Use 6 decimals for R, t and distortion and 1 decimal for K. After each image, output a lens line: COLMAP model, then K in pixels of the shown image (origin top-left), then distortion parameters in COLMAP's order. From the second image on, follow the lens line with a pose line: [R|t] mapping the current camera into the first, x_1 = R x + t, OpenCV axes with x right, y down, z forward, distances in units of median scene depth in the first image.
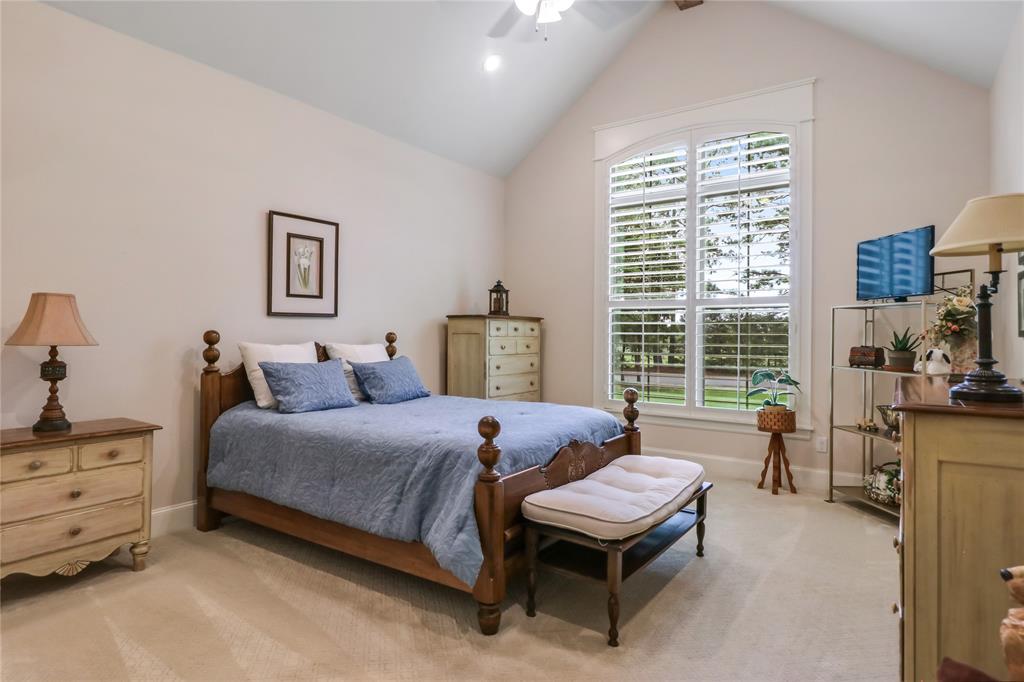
lens RADIAL K [[563.0, 0, 498.1], [0, 563.0, 336.0], [0, 0, 1]] dist [-0.001327, -0.001416]
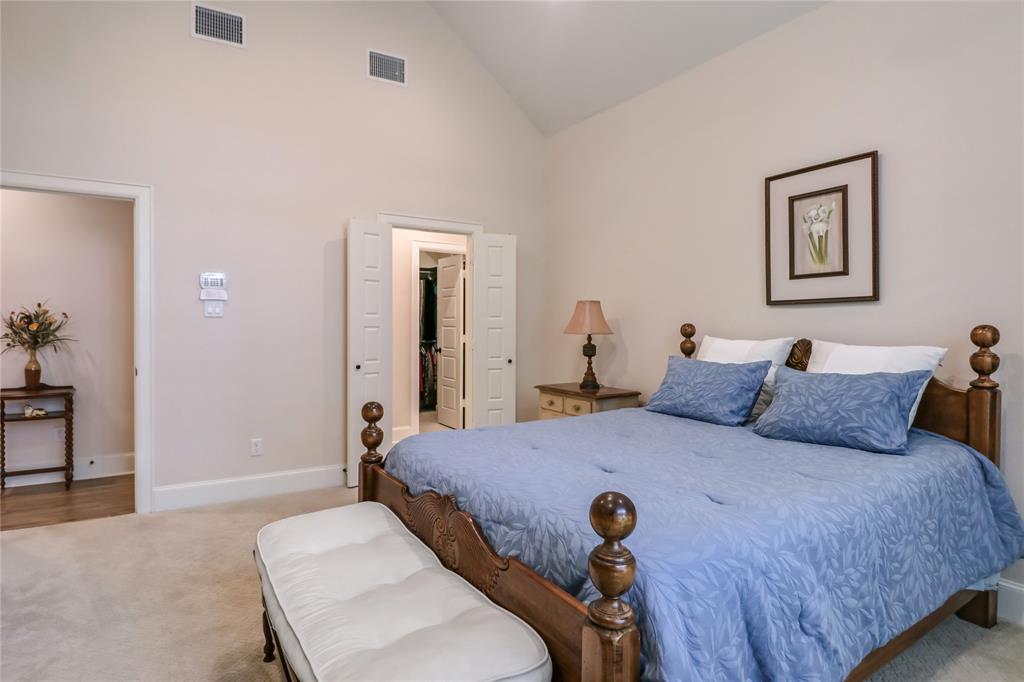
lens RADIAL K [[563.0, 0, 498.1], [0, 563.0, 336.0], [0, 0, 1]] dist [-0.001327, -0.001416]
pose [[-0.402200, 0.016935, -0.915395, 0.514121], [-0.004222, 0.999784, 0.020351, -0.006095], [0.915542, 0.012050, -0.402041, 0.971703]]
